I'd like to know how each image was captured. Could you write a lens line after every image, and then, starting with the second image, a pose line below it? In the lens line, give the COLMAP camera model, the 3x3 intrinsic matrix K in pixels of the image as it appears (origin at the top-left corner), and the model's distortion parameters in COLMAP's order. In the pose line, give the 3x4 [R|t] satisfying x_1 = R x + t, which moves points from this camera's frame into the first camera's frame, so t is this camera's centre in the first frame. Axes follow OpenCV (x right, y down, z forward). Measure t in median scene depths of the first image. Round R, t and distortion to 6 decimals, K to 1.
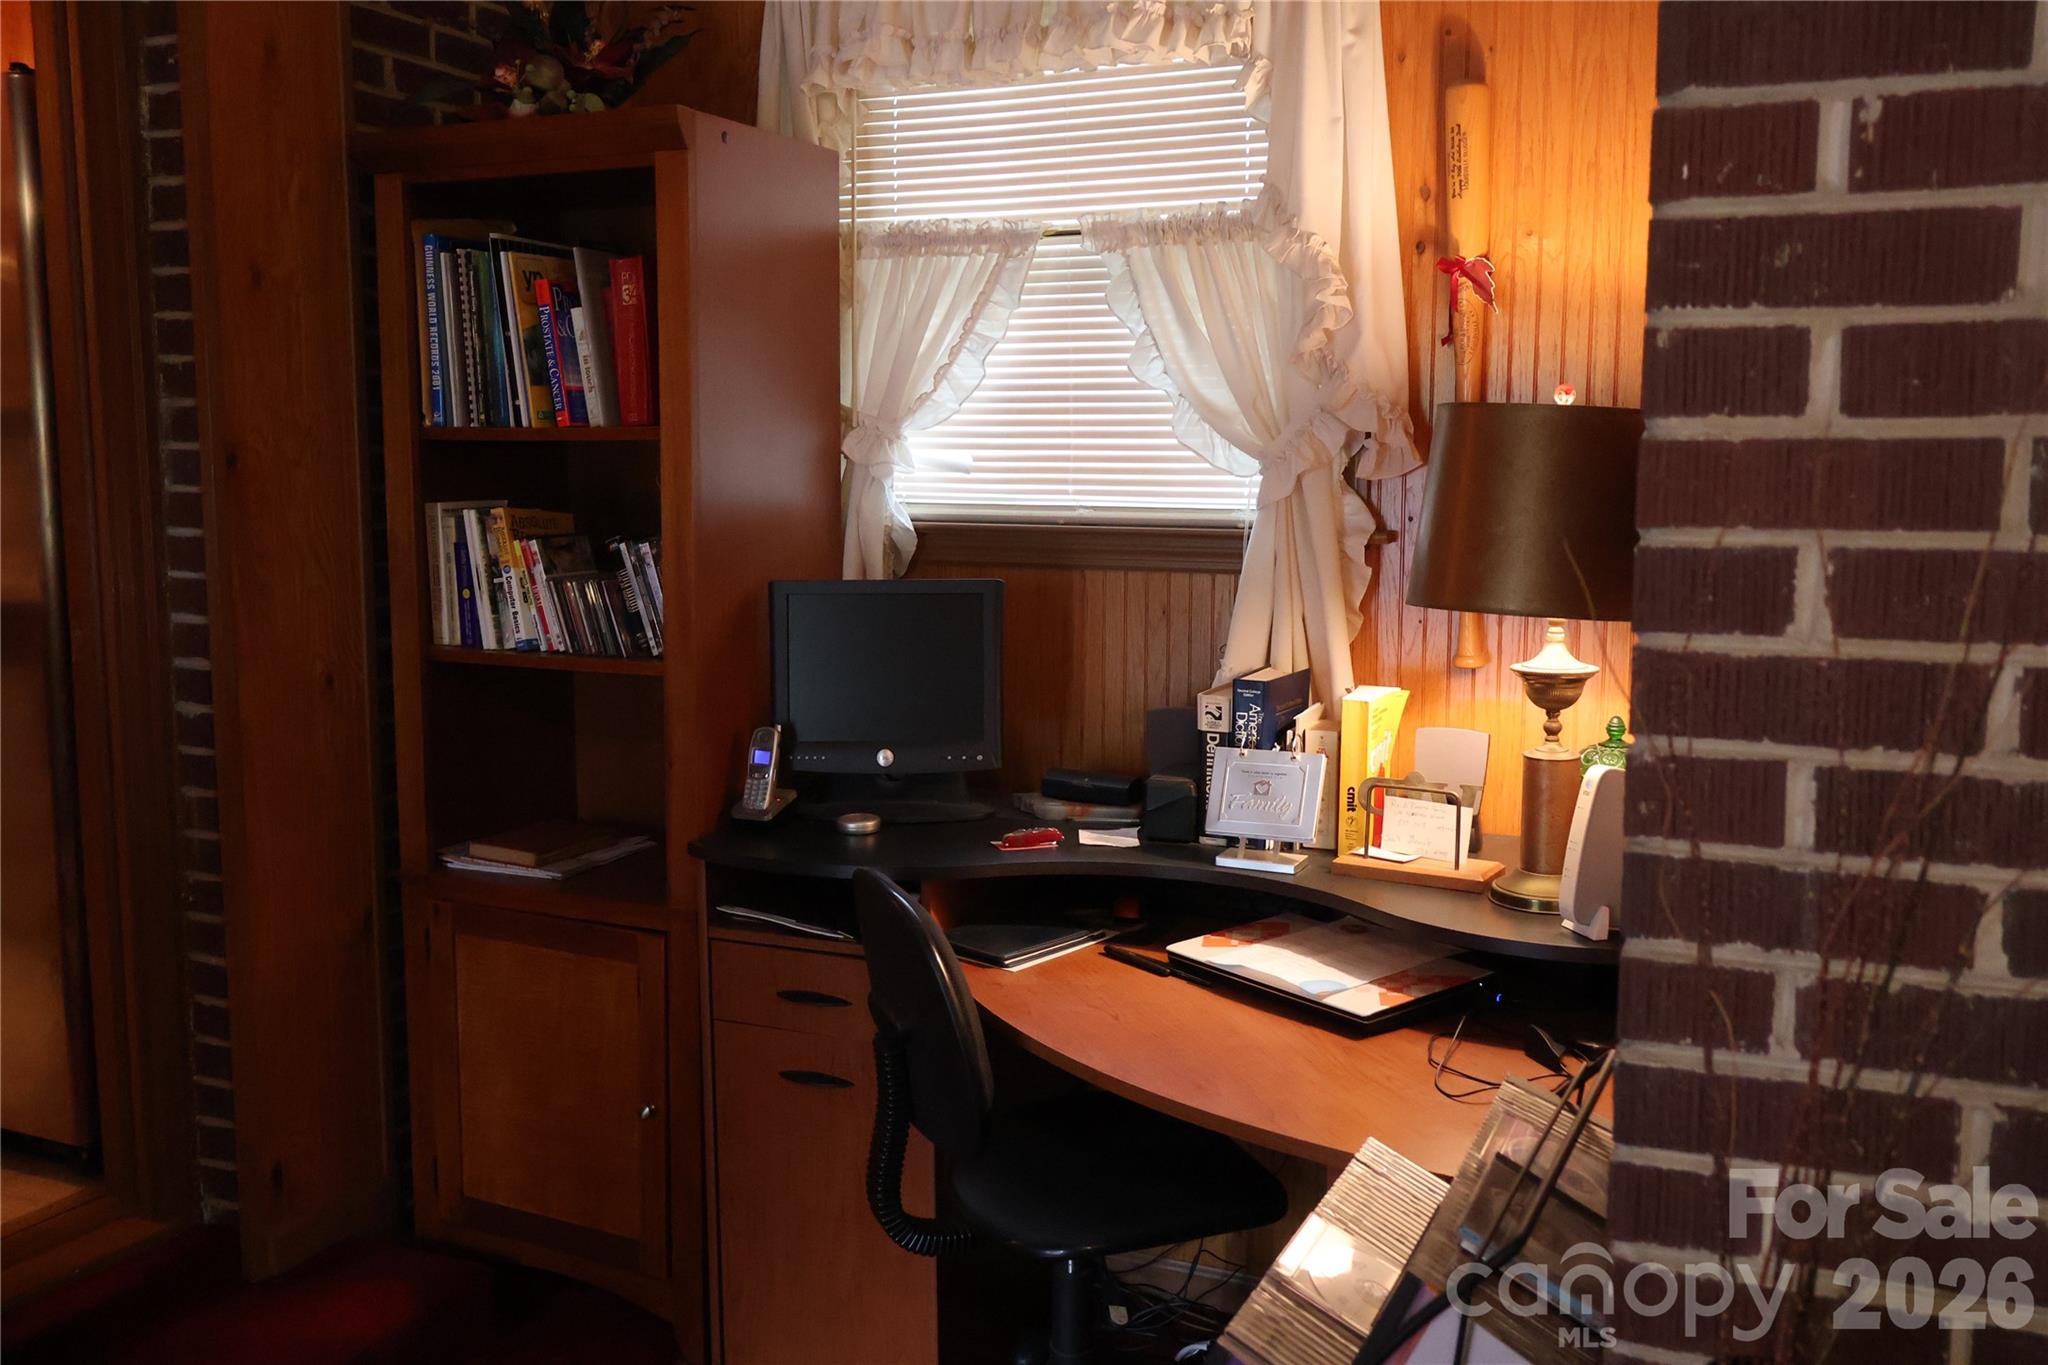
lens RADIAL K [[1811.7, 0, 1026.0], [0, 1811.7, 688.2], [0, 0, 1]] dist [0.008818, 0.014452]
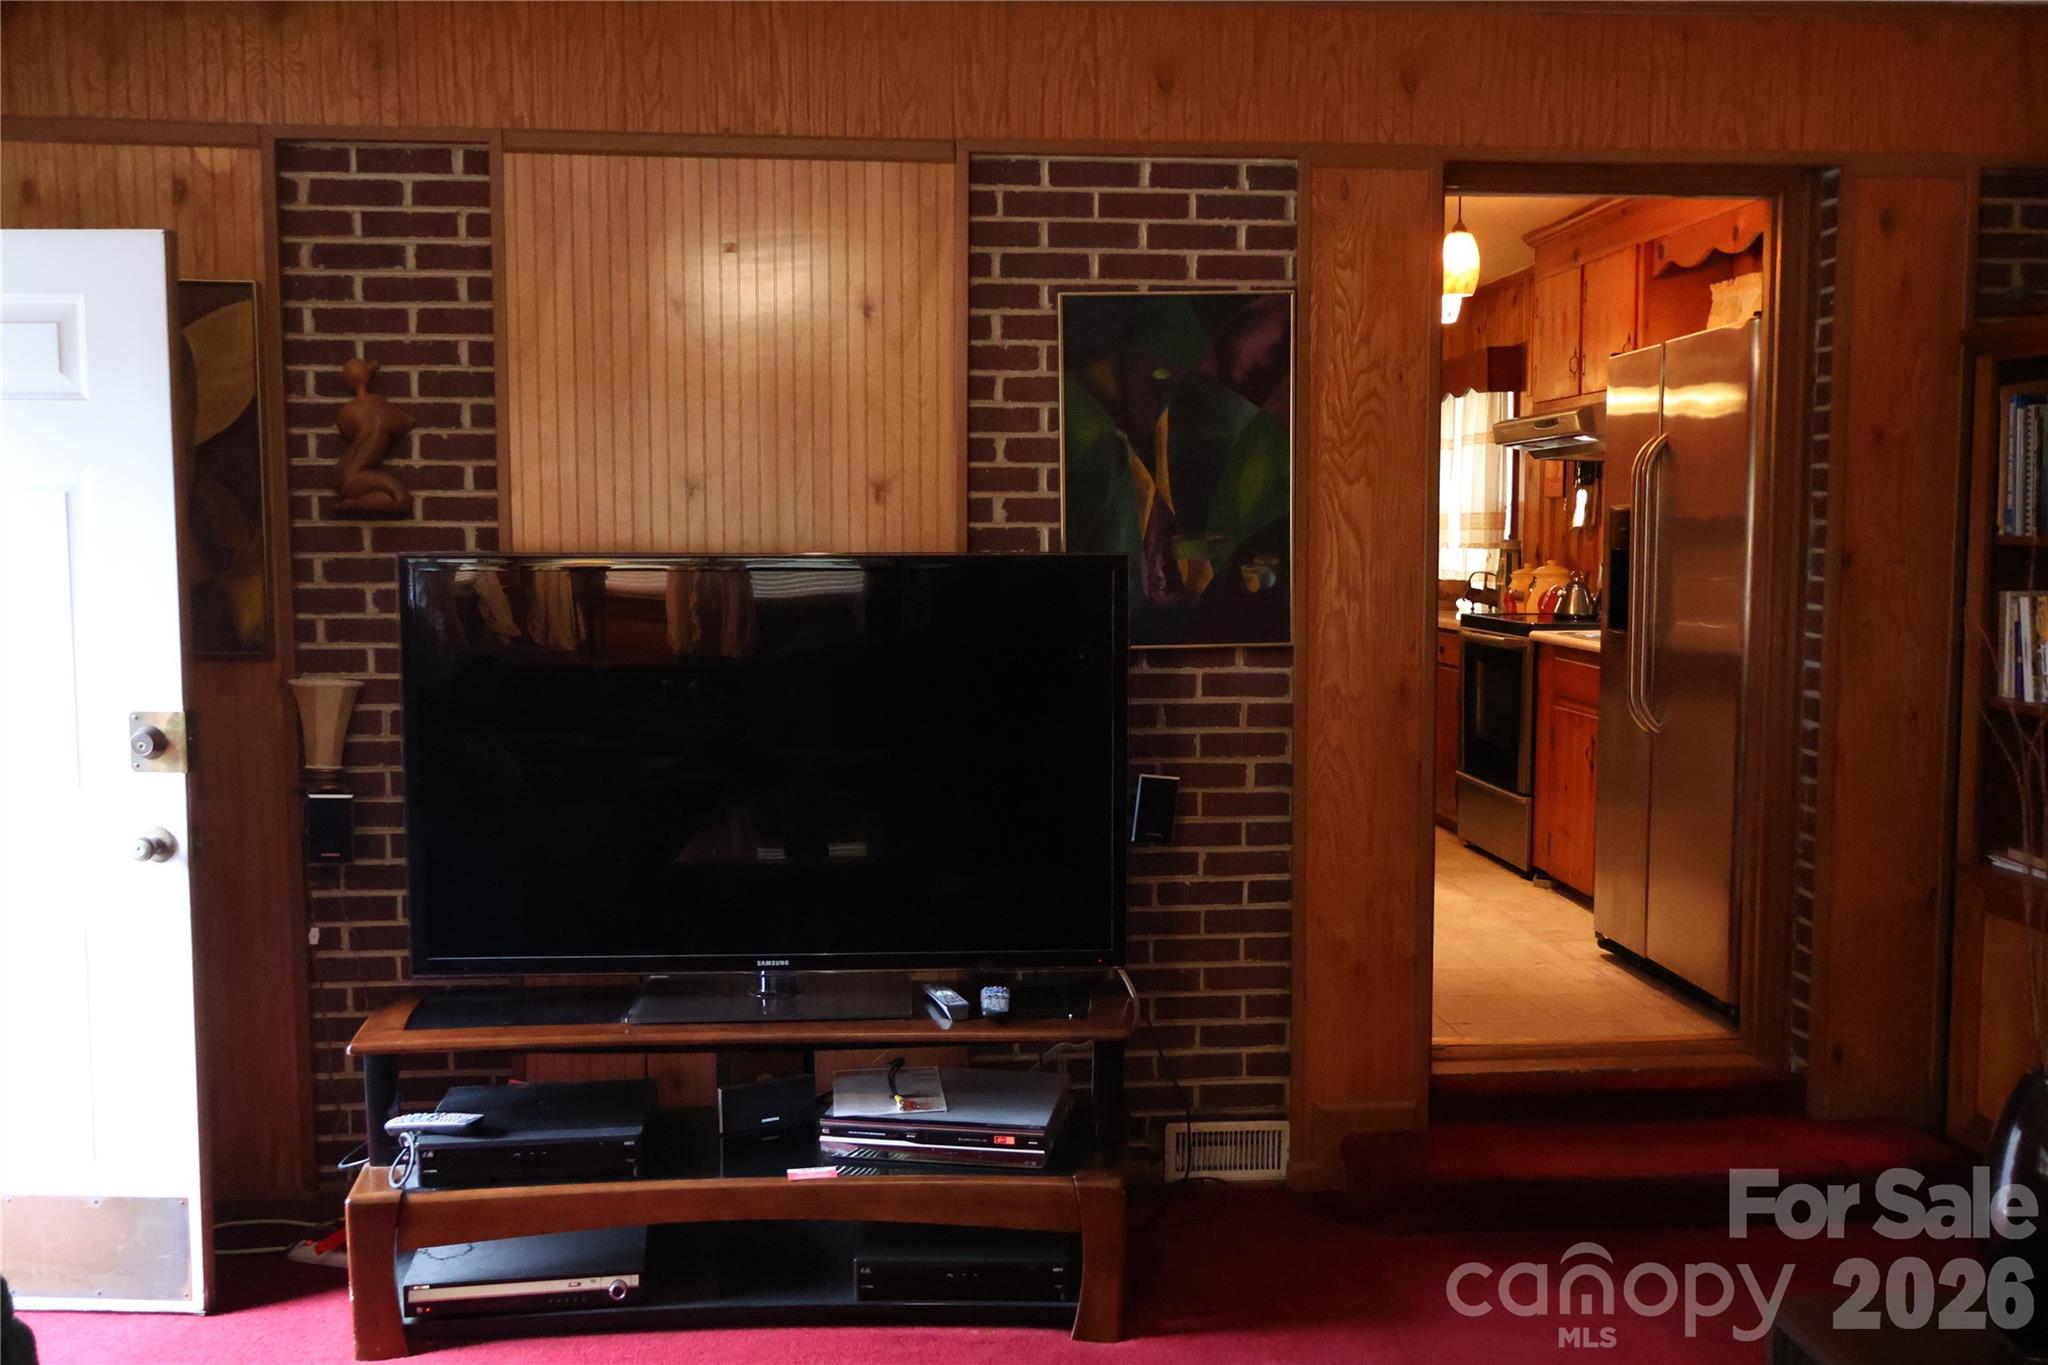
lens RADIAL K [[1811.7, 0, 1022.3], [0, 1811.7, 683.7], [0, 0, 1]] dist [0.008818, 0.014452]
pose [[0.496283, 0.067142, -0.865561, 0.502557], [-0.105841, 0.994247, 0.016439, 0.021702], [0.861685, 0.083454, 0.500534, -0.309223]]
